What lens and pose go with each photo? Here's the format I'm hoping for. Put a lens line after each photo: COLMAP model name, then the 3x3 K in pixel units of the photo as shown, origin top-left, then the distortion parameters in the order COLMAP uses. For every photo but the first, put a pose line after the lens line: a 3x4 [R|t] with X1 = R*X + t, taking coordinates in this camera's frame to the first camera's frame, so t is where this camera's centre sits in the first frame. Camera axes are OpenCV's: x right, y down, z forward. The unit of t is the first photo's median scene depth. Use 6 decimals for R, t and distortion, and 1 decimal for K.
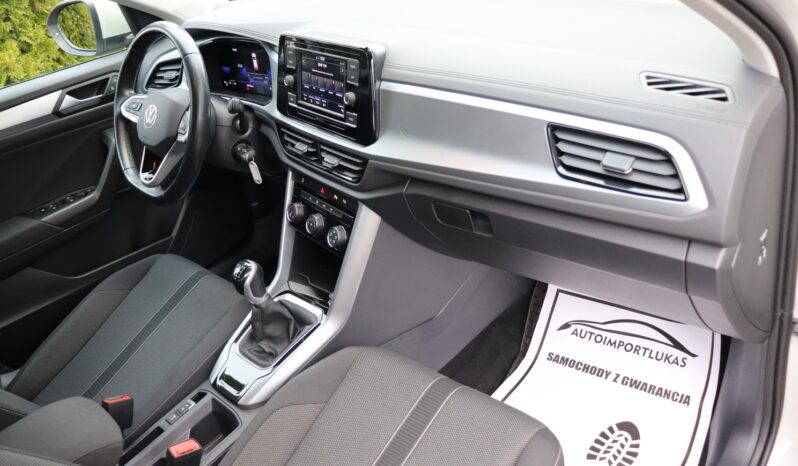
lens RADIAL K [[667.8, 0, 399.0], [0, 667.8, 233.0], [0, 0, 1]] dist [-0.205450, 0.226193]
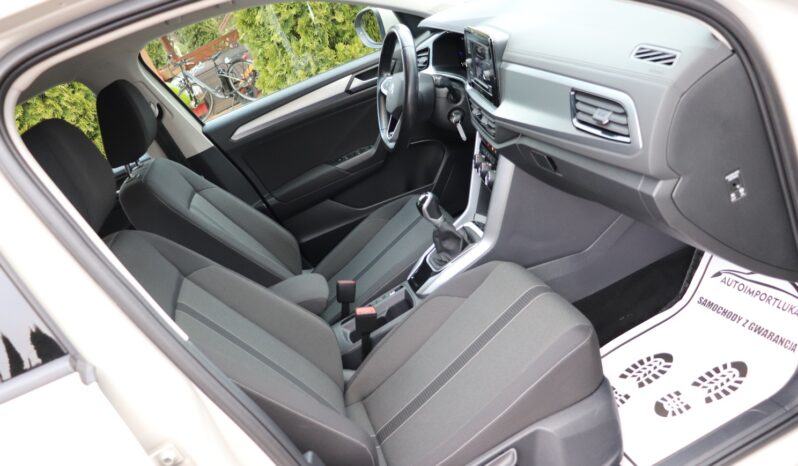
lens RADIAL K [[667.8, 0, 399.0], [0, 667.8, 233.0], [0, 0, 1]] dist [-0.205450, 0.226193]
pose [[0.840338, 0.071263, -0.537359, 0.430262], [-0.049346, 0.997262, 0.055086, 0.046282], [0.539813, -0.019774, 0.841553, -0.208385]]
